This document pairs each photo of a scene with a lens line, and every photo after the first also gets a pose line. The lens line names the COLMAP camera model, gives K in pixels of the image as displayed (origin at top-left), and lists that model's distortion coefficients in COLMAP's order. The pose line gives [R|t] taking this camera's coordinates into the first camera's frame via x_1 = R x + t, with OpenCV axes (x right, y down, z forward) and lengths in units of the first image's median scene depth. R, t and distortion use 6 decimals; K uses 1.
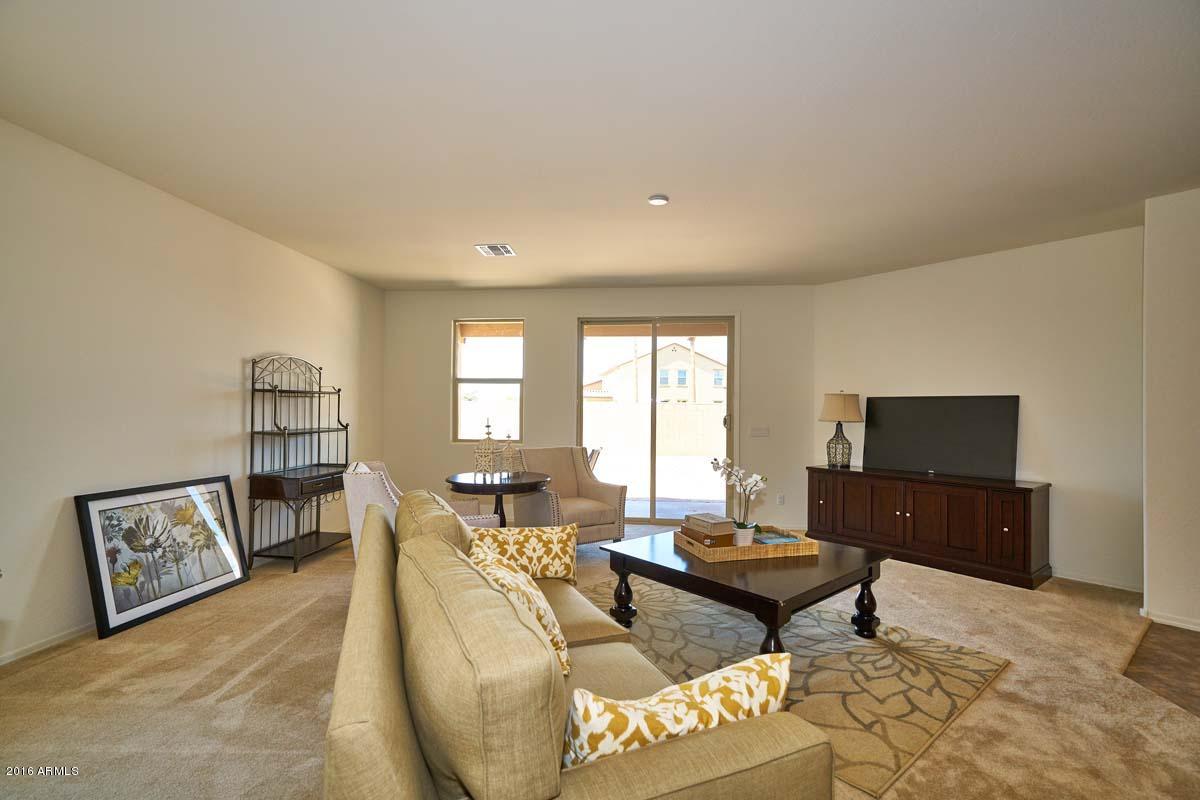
lens RADIAL K [[539.8, 0, 597.5], [0, 539.8, 406.0], [0, 0, 1]] dist [-0.003624, 0.001539]
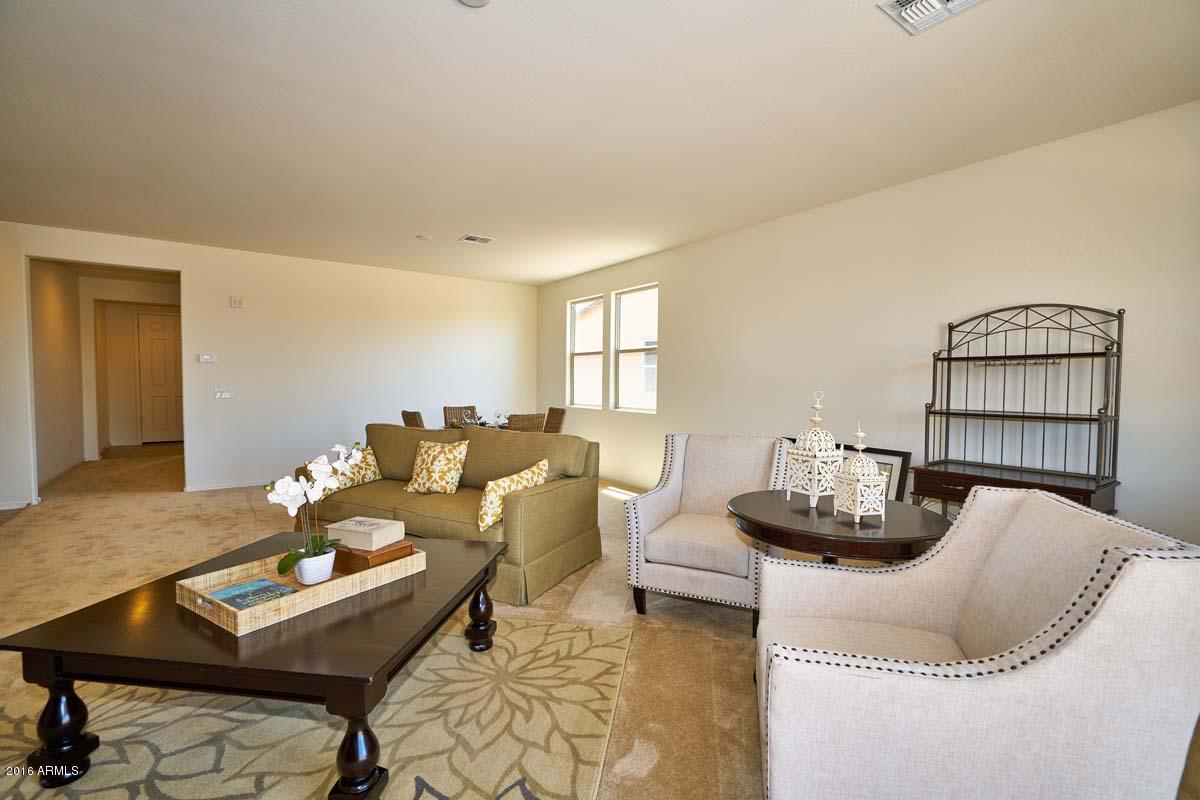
lens RADIAL K [[539.8, 0, 598.3], [0, 539.8, 399.3], [0, 0, 1]] dist [-0.003624, 0.001539]
pose [[-0.730204, 0.013655, -0.683093, 0.326488], [-0.002629, 0.999737, 0.022794, 0.013480], [0.683224, 0.018440, -0.729976, 1.208856]]
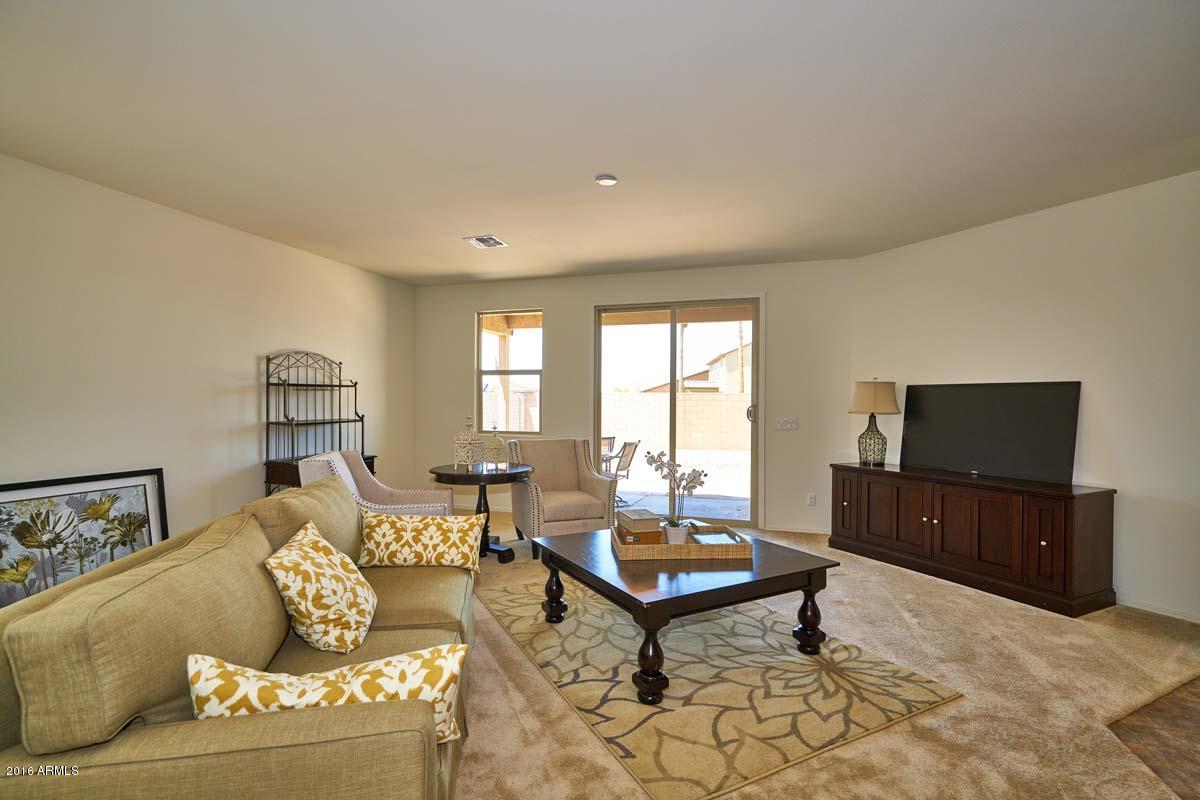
lens RADIAL K [[563.2, 0, 598.3], [0, 563.2, 407.6], [0, 0, 1]] dist [0.002394, 0.000596]
pose [[0.979396, -0.001583, -0.201942, 0.242821], [0.004979, 0.999855, 0.016309, 0.002899], [0.201887, -0.016978, 0.979262, 0.013895]]
